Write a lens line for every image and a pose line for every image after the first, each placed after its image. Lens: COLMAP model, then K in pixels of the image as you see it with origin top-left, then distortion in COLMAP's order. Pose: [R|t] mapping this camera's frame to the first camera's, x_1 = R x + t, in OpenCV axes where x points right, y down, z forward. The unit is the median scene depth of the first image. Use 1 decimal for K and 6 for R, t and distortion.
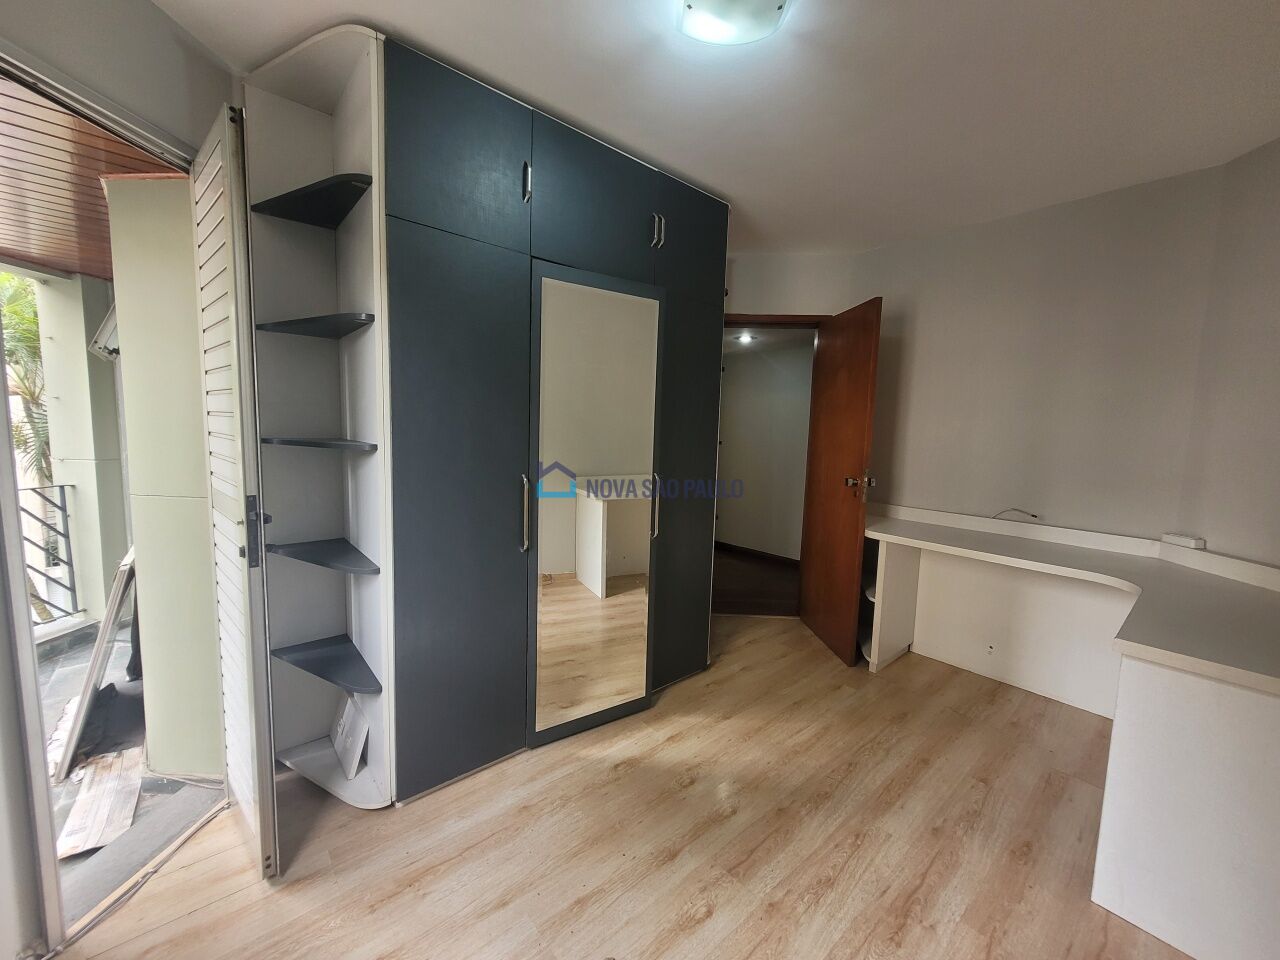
lens RADIAL K [[501.1, 0, 642.3], [0, 501.1, 477.4], [0, 0, 1]] dist [0.002942, 0.000091]
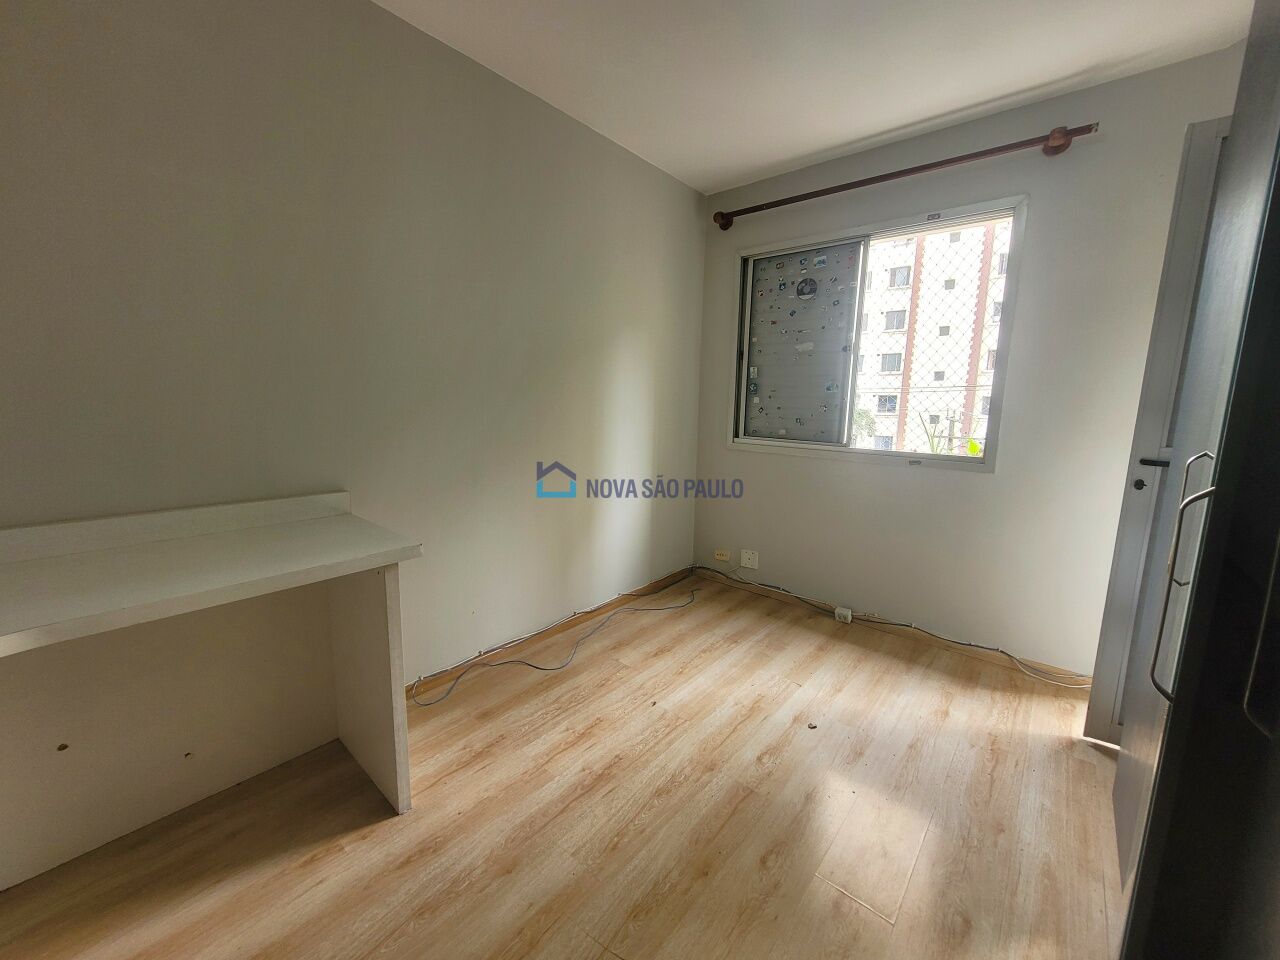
lens RADIAL K [[501.7, 0, 640.4], [0, 501.7, 477.0], [0, 0, 1]] dist [0.002737, -0.000079]
pose [[-0.987792, -0.026782, -0.153457, 0.576310], [-0.064641, 0.966764, 0.247365, -0.091165], [0.141732, 0.254265, -0.956693, 1.788157]]
